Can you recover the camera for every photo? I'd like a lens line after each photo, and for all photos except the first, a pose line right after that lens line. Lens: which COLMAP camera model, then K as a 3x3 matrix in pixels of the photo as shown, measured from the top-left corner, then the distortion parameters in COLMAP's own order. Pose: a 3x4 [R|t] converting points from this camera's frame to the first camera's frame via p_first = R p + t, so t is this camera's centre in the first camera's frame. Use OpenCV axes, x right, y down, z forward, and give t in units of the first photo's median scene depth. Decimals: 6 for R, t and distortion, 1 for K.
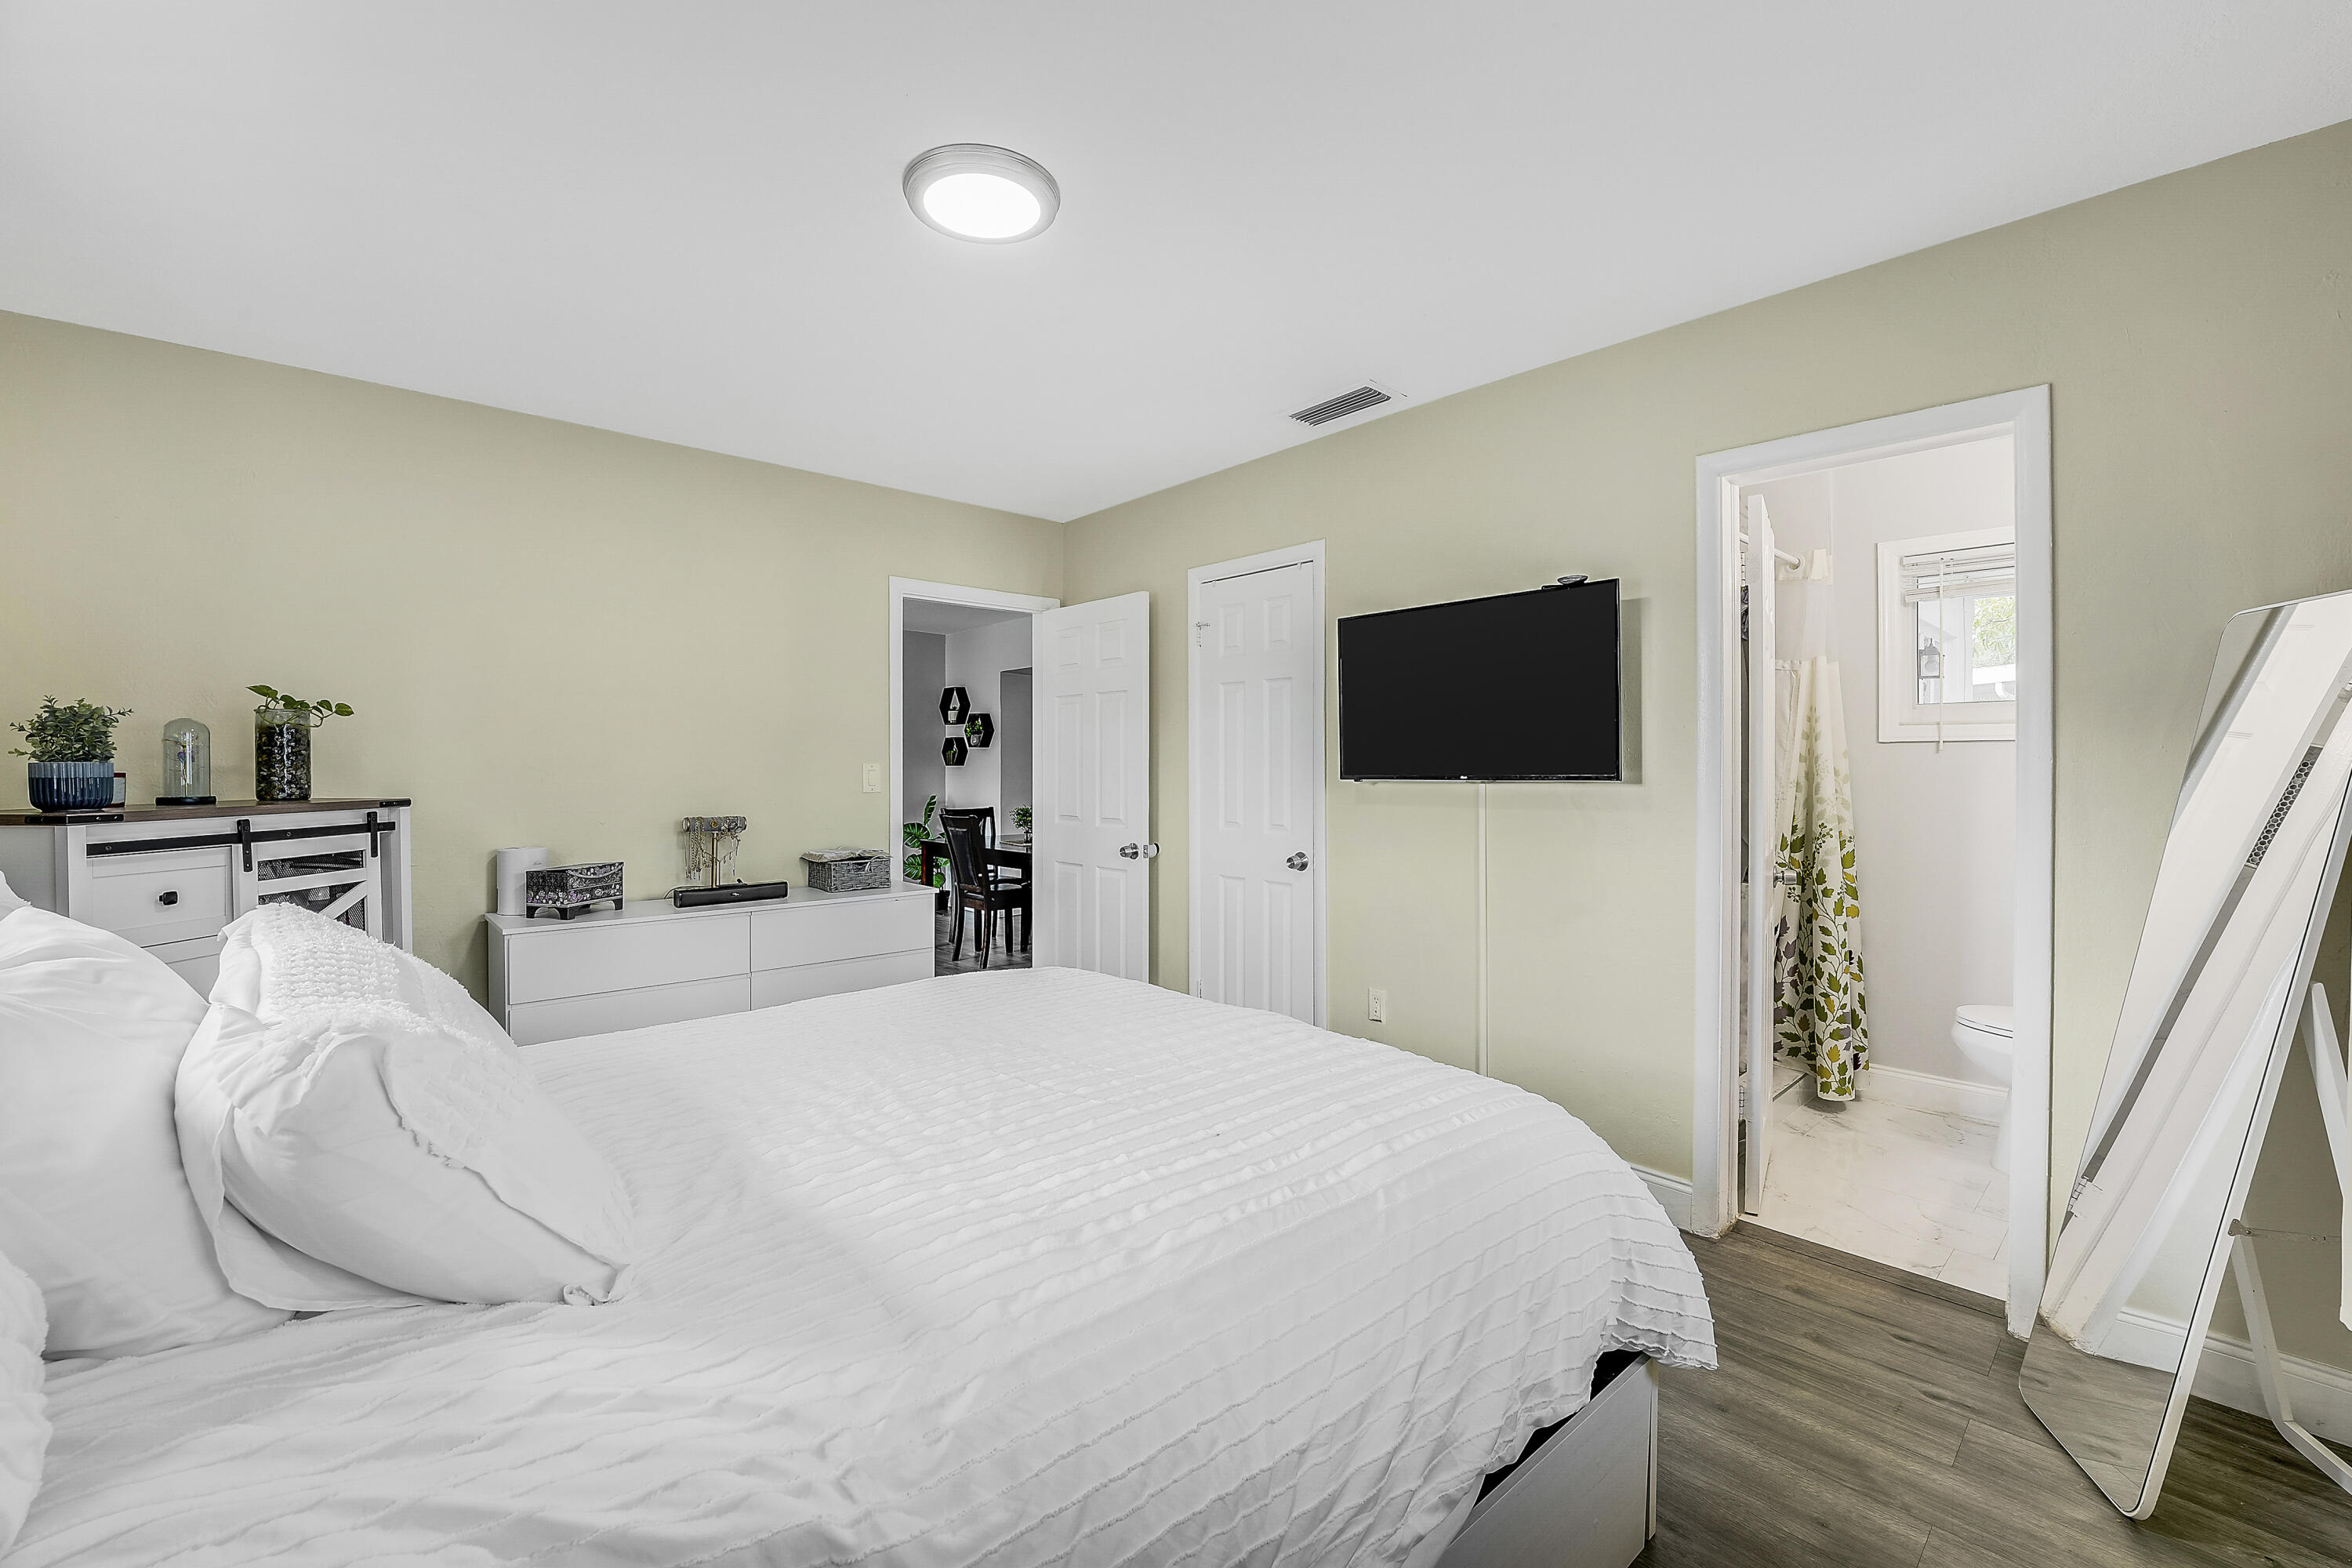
lens RADIAL K [[1061.7, 0, 1168.6], [0, 1061.7, 778.8], [0, 0, 1]] dist [-0.002697, -0.000147]
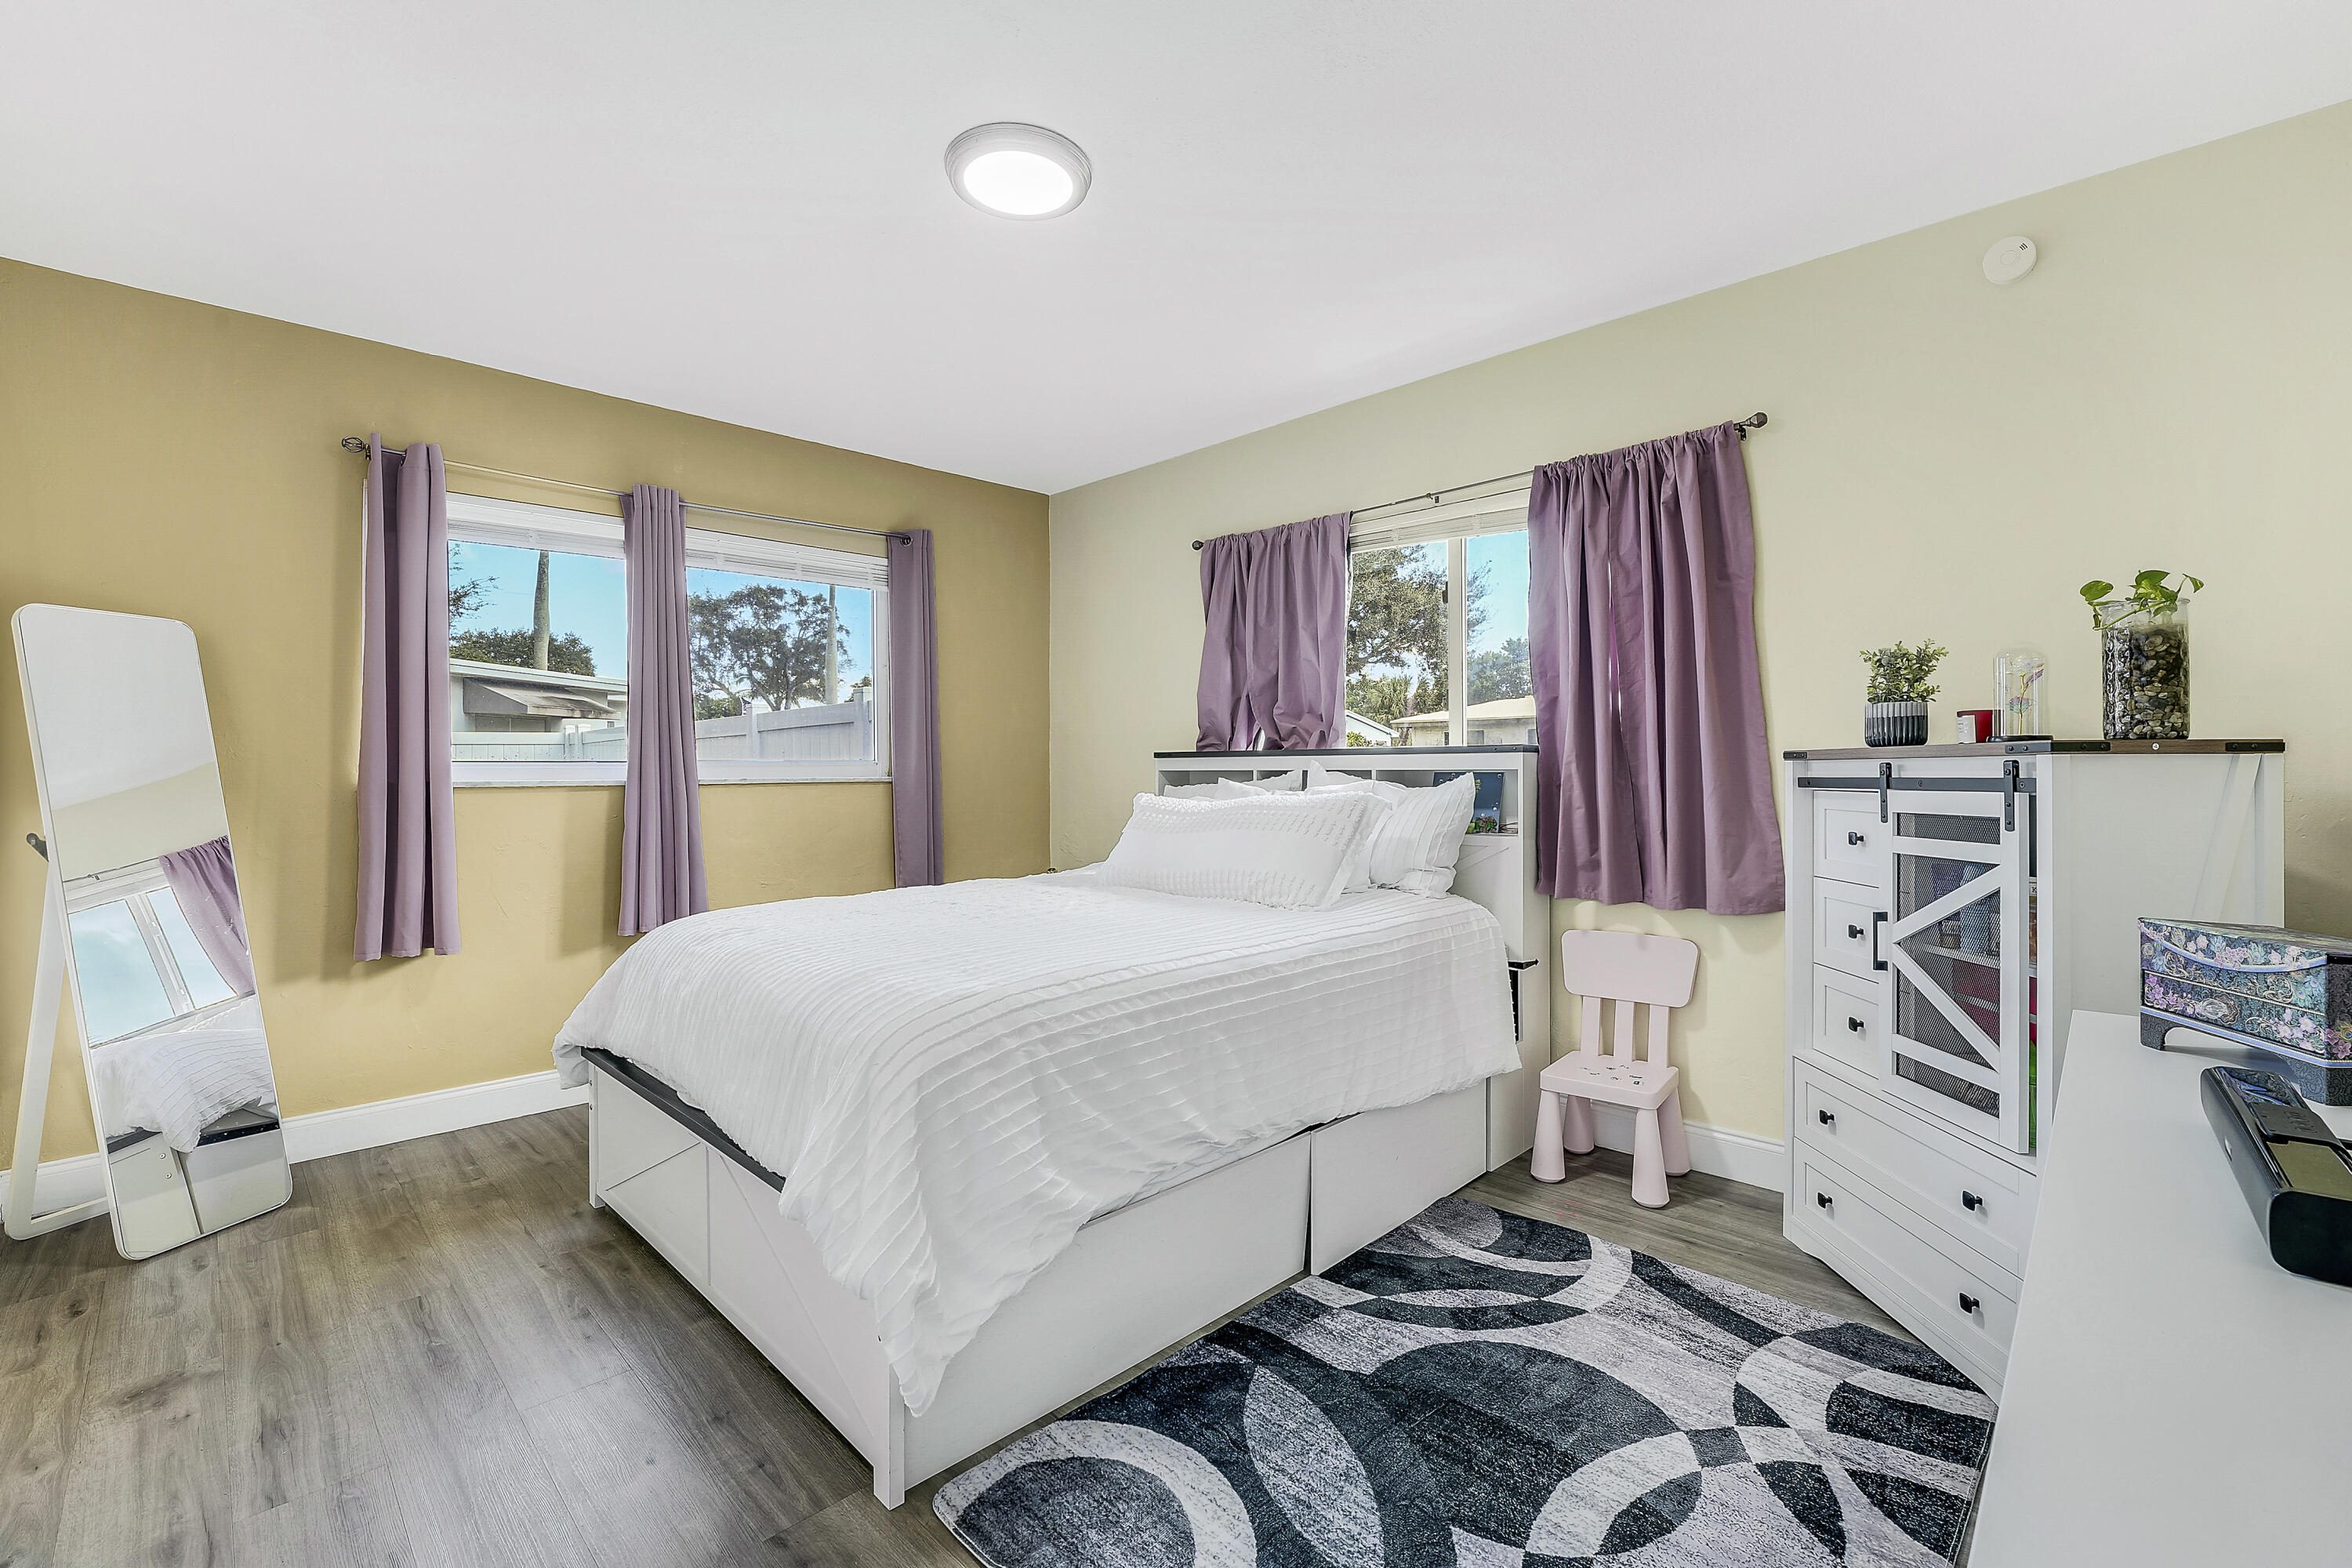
lens RADIAL K [[1061.7, 0, 1182.4], [0, 1061.7, 770.7], [0, 0, 1]] dist [-0.002697, -0.000147]
pose [[-0.997405, 0.011969, -0.070998, -0.226798], [0.011096, 0.999858, 0.012678, 0.026930], [0.071140, 0.011857, -0.997396, 1.804995]]
